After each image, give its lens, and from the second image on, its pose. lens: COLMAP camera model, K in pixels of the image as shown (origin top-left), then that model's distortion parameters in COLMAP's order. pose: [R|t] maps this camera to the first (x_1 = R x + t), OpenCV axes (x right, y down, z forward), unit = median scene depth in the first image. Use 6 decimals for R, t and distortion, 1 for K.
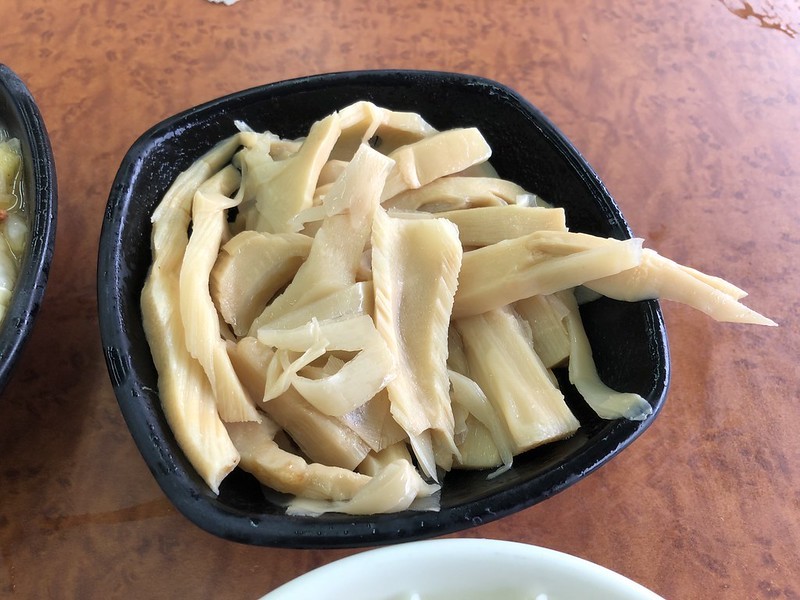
lens RADIAL K [[656.5, 0, 400.0], [0, 656.5, 300.0], [0, 0, 1]] dist [-0.003414, -0.002967]
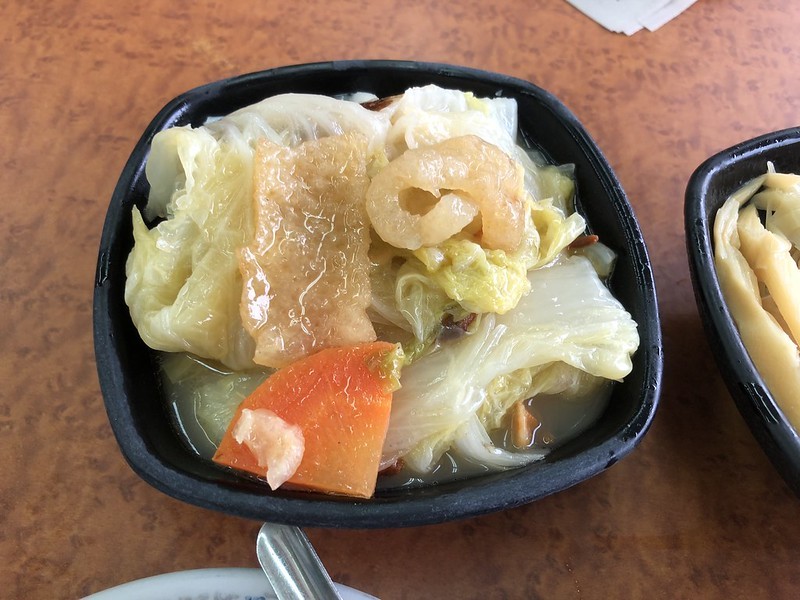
lens RADIAL K [[656.5, 0, 400.0], [0, 656.5, 300.0], [0, 0, 1]] dist [-0.003414, -0.002967]
pose [[0.992011, 0.092758, -0.085502, -0.669890], [-0.093990, 0.995518, -0.010488, 0.003928], [0.084145, 0.018441, 0.996283, -0.048384]]
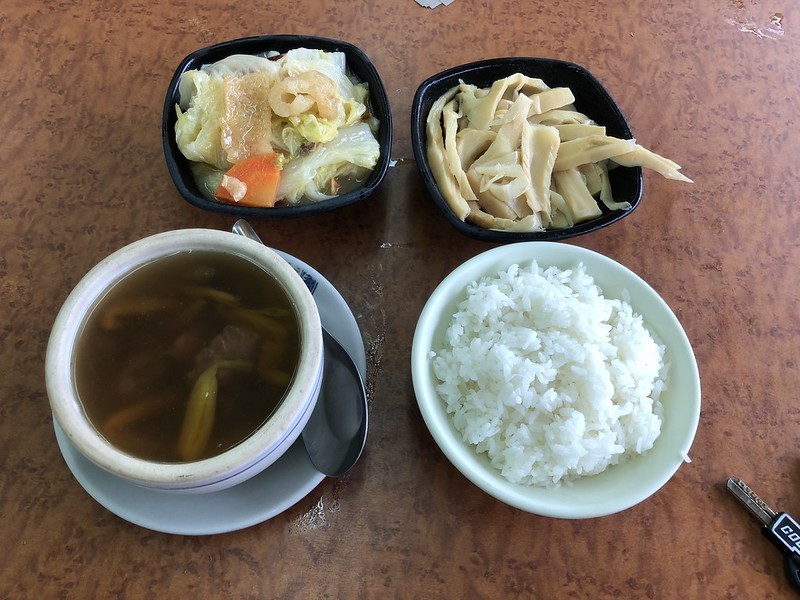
lens RADIAL K [[666.1, 0, 391.5], [0, 666.1, 301.0], [0, 0, 1]] dist [0.001844, 0.009433]
pose [[0.994308, 0.076660, -0.073993, -0.240312], [-0.070061, 0.993653, 0.088005, 0.275052], [0.080270, -0.082320, 0.993368, -1.247157]]
